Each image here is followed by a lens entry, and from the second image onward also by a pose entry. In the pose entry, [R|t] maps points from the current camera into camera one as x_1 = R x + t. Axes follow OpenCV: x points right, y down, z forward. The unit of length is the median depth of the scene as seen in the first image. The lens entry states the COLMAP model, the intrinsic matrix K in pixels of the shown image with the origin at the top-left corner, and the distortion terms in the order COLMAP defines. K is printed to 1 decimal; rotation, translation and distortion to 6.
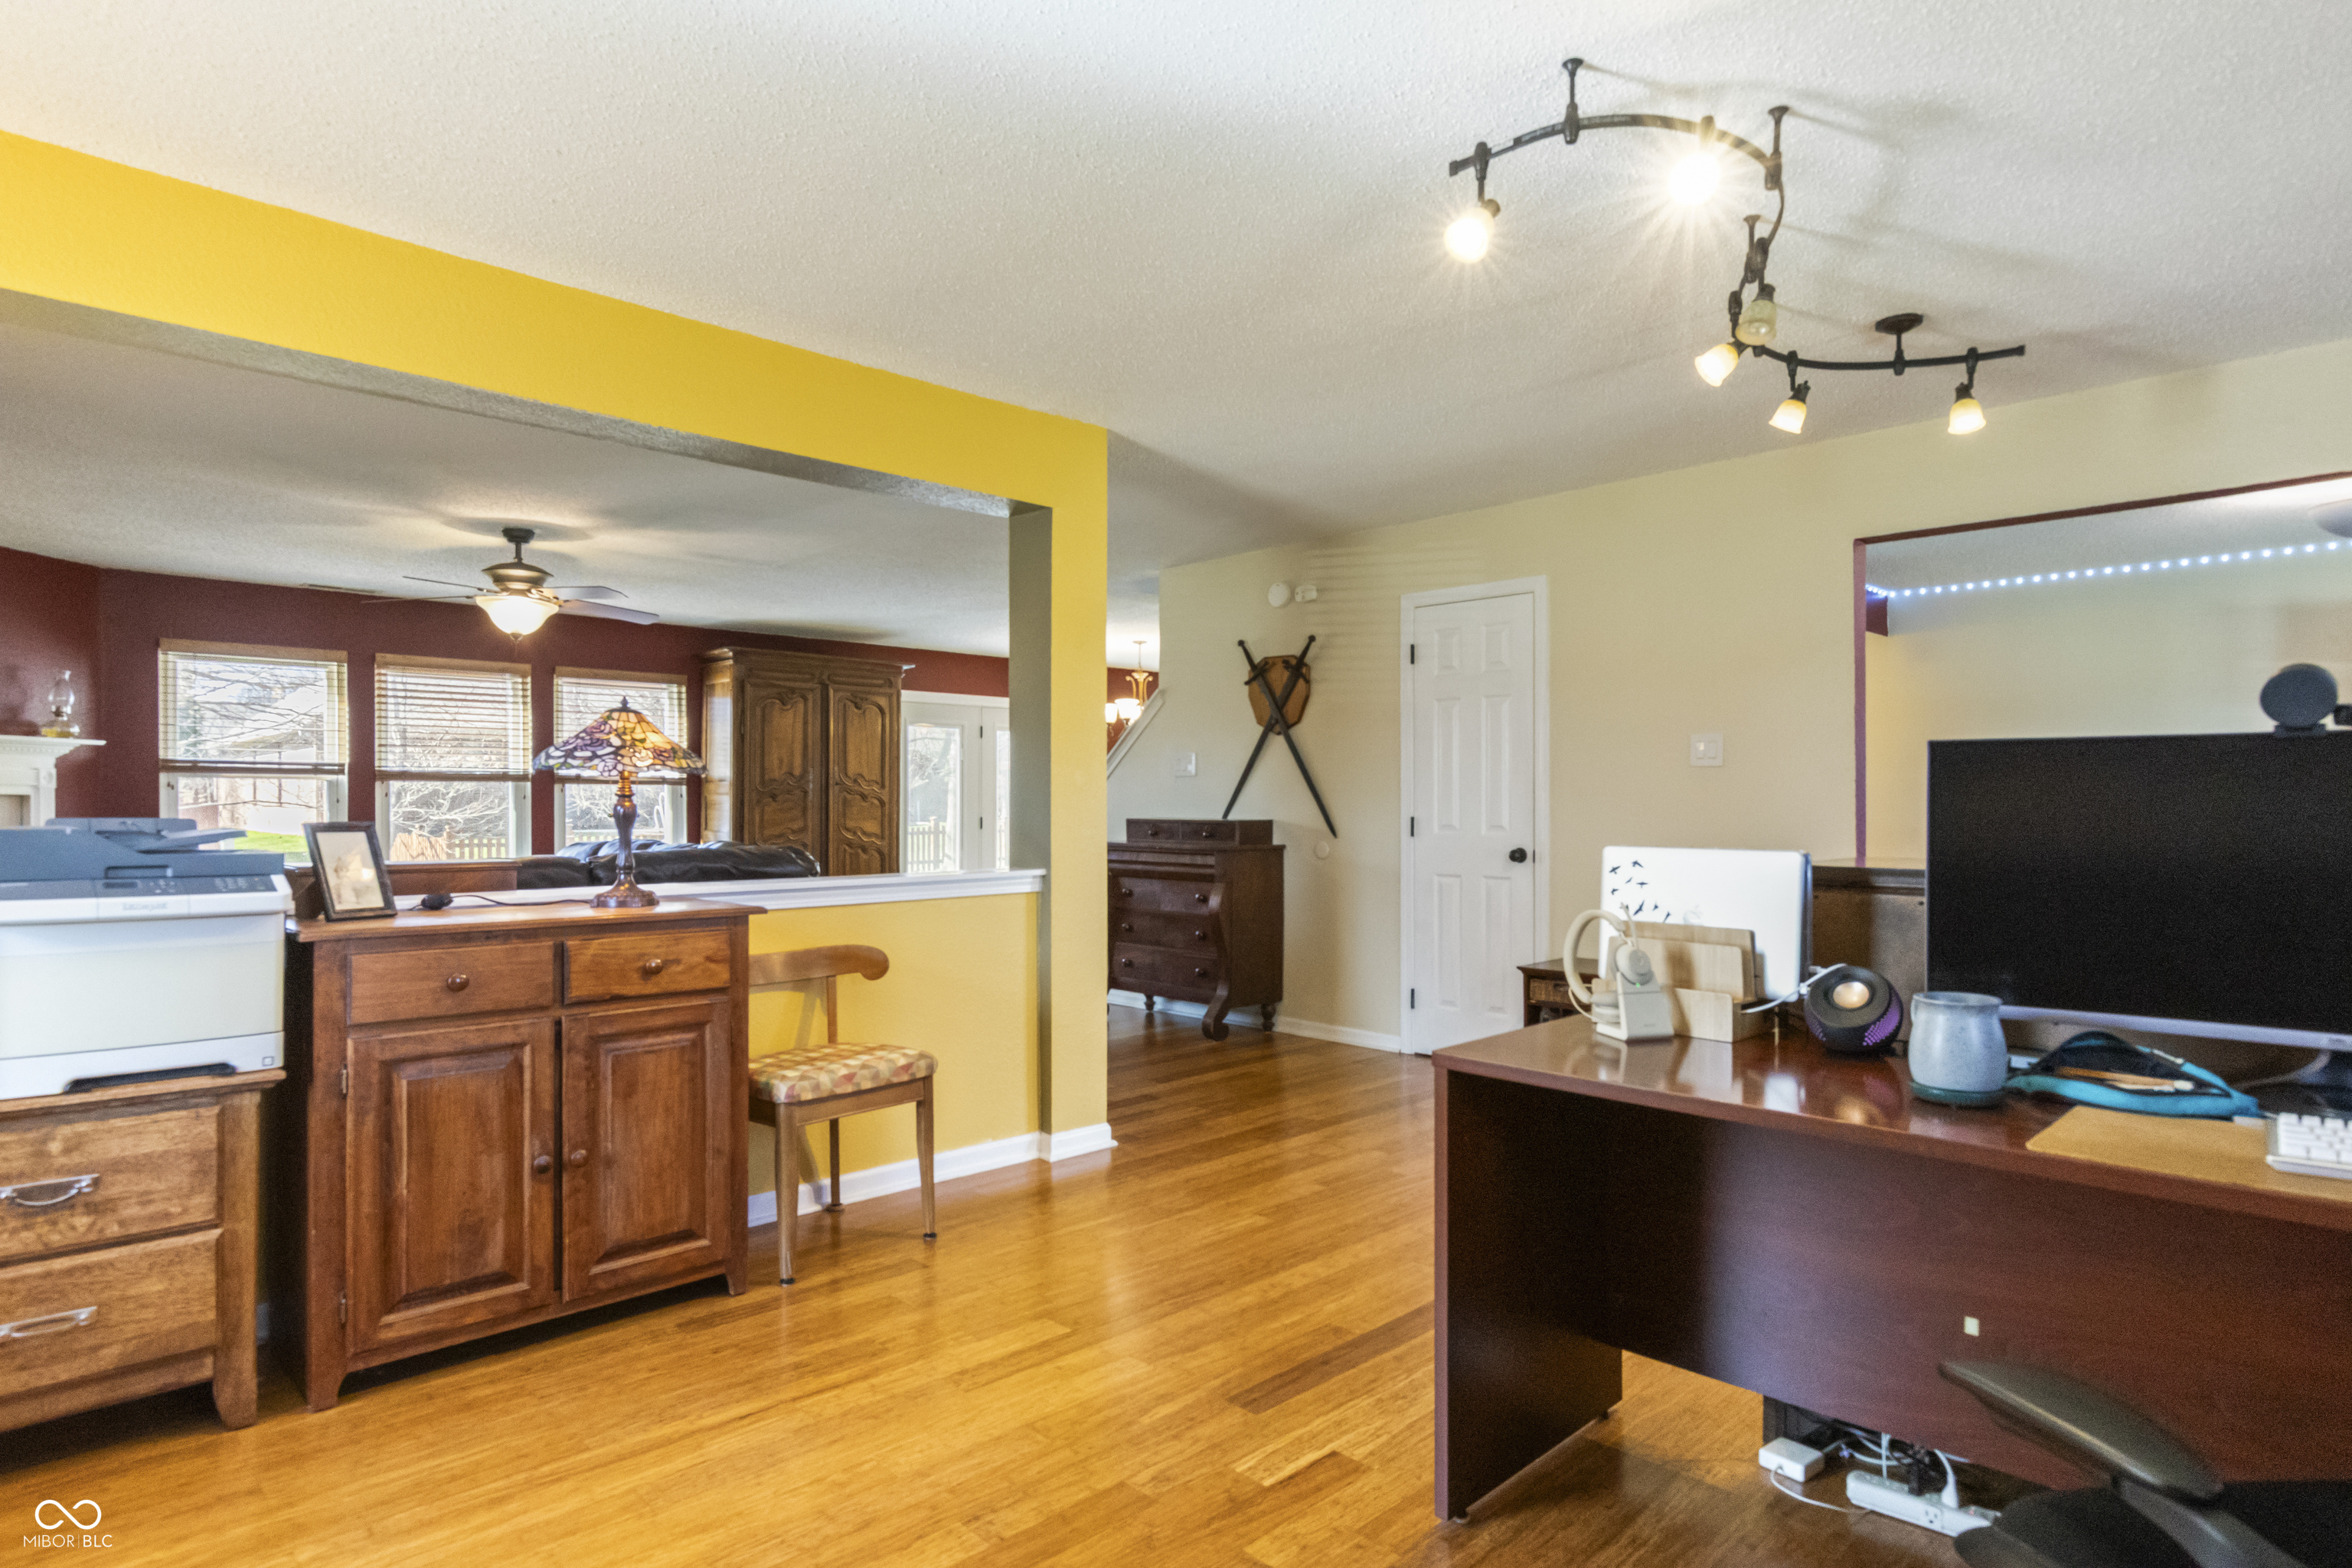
lens RADIAL K [[1275.0, 0, 1186.0], [0, 1275.0, 781.1], [0, 0, 1]] dist [0.001695, -0.000214]
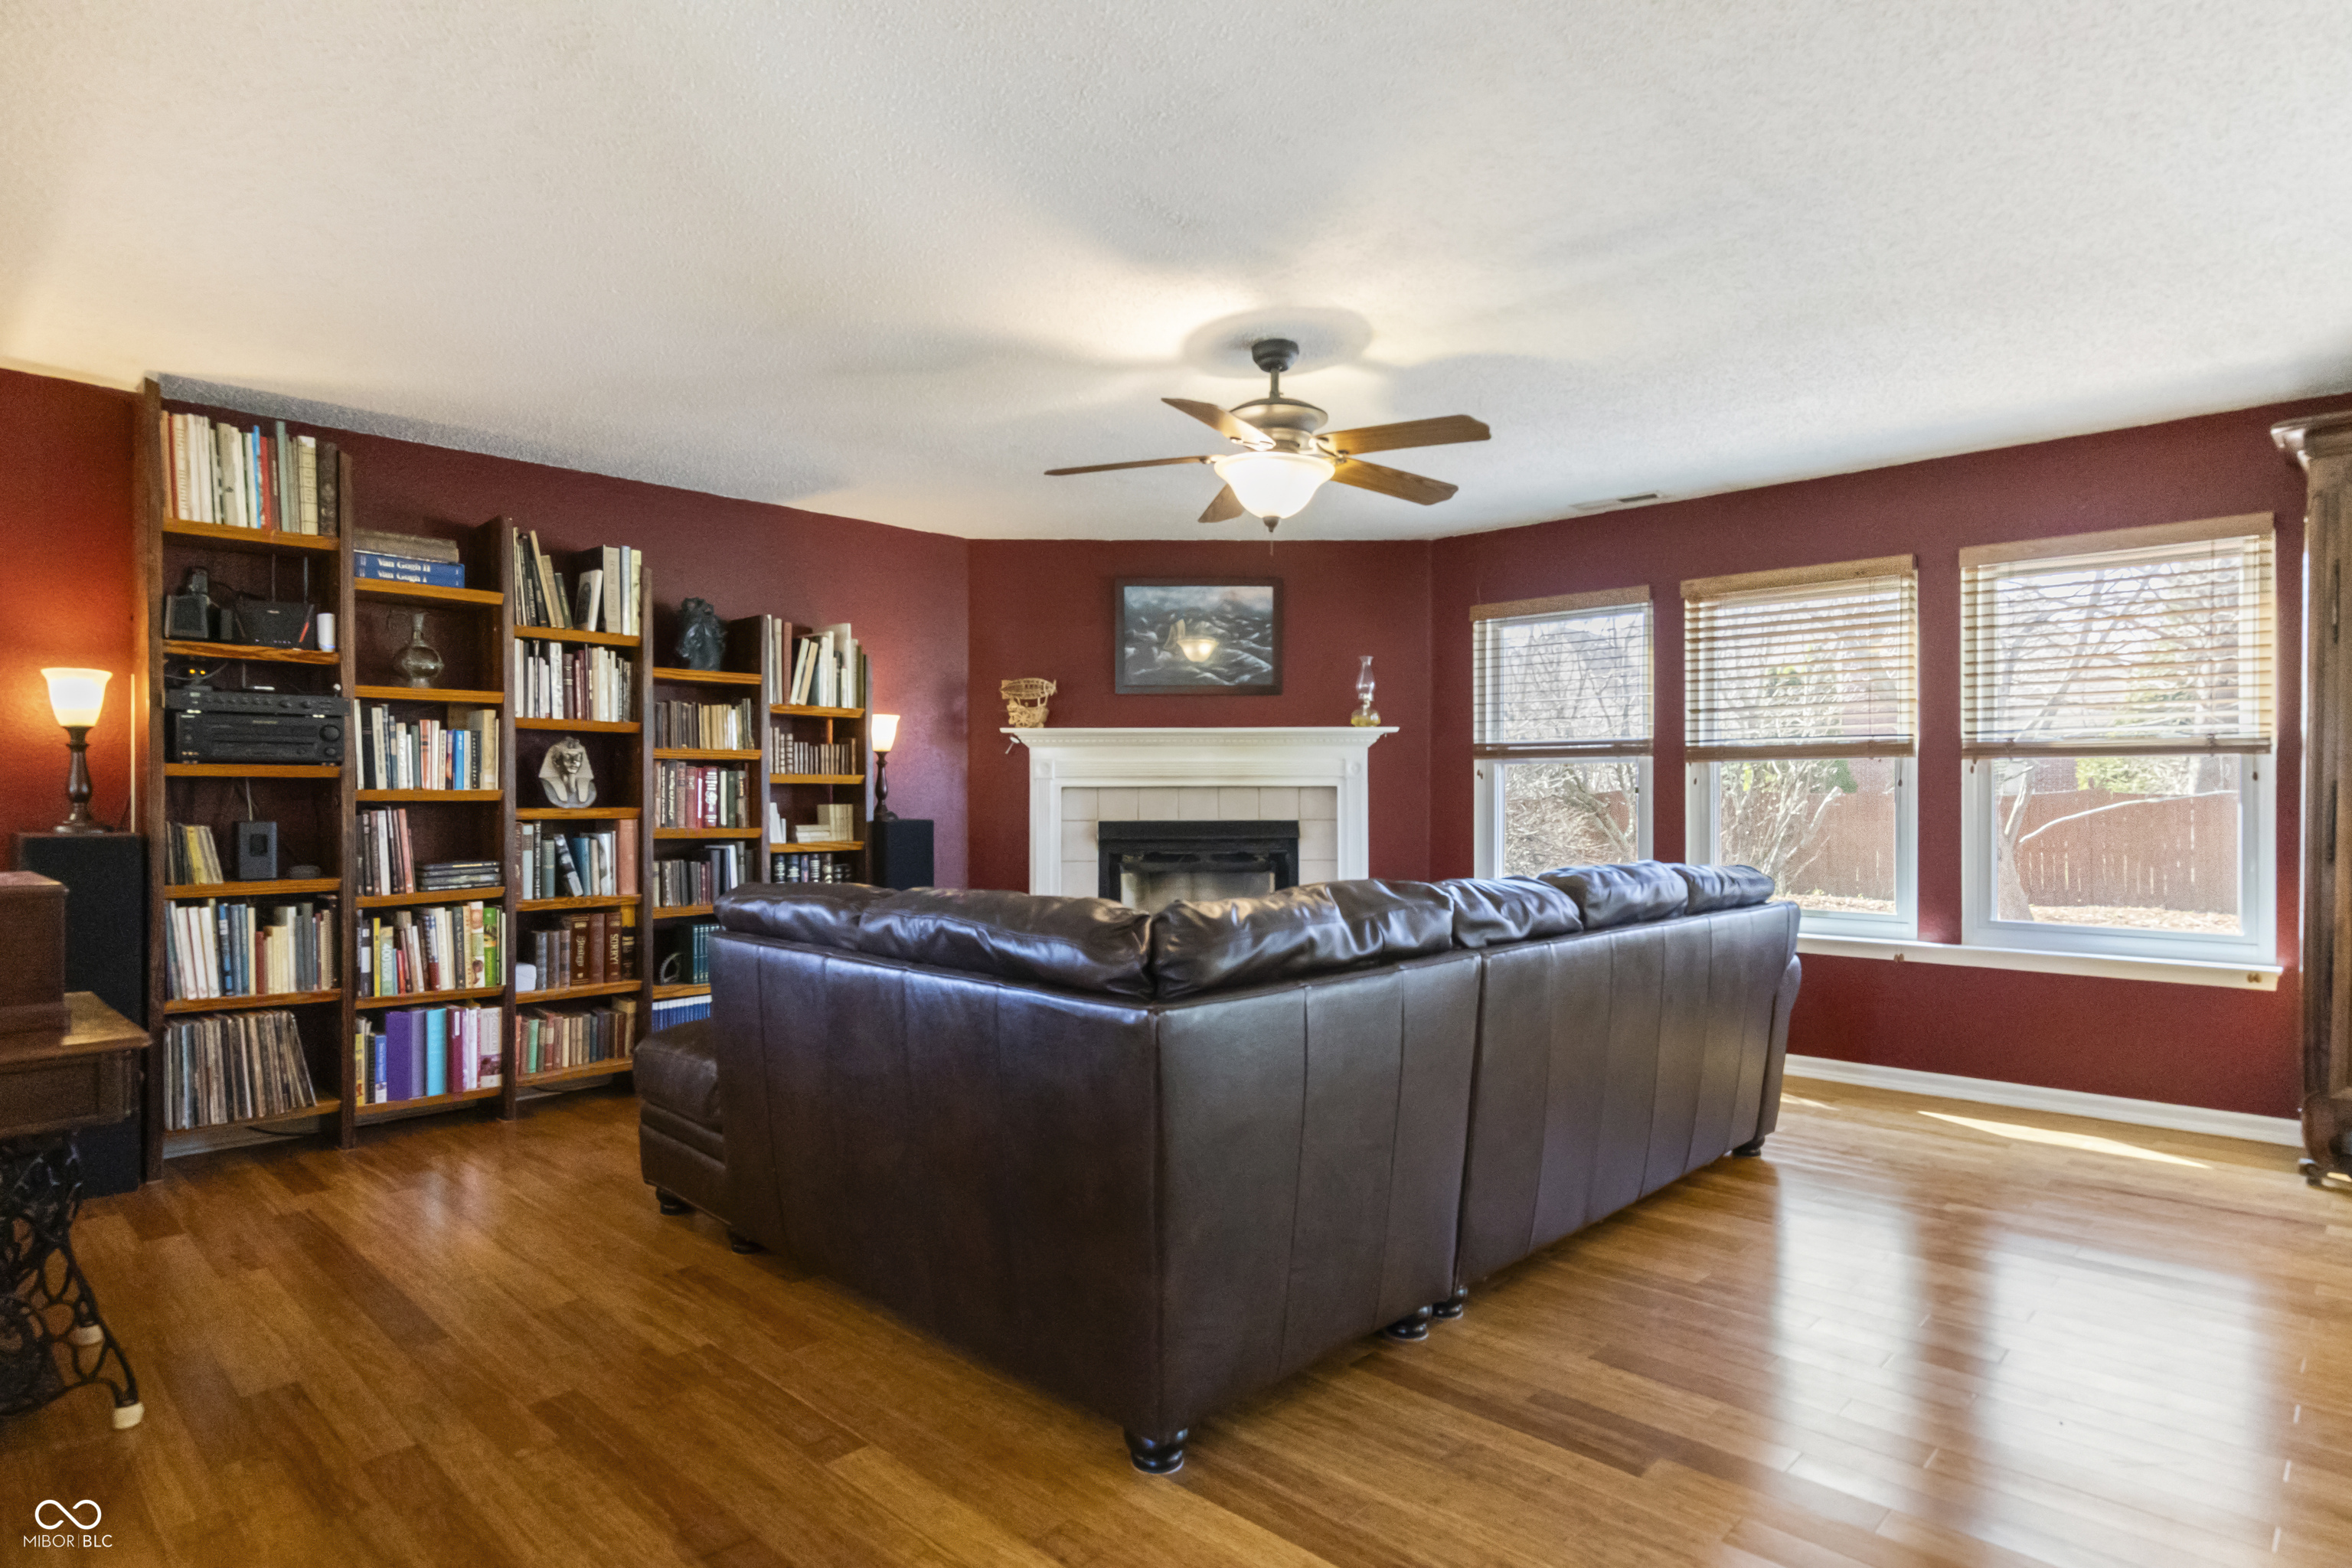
lens RADIAL K [[1275.0, 0, 1186.0], [0, 1275.0, 781.1], [0, 0, 1]] dist [0.001695, -0.000214]
pose [[0.008341, -0.010617, -0.999909, 0.077036], [0.019295, 0.999759, -0.010455, 0.013690], [0.999779, -0.019206, 0.008544, 0.783996]]
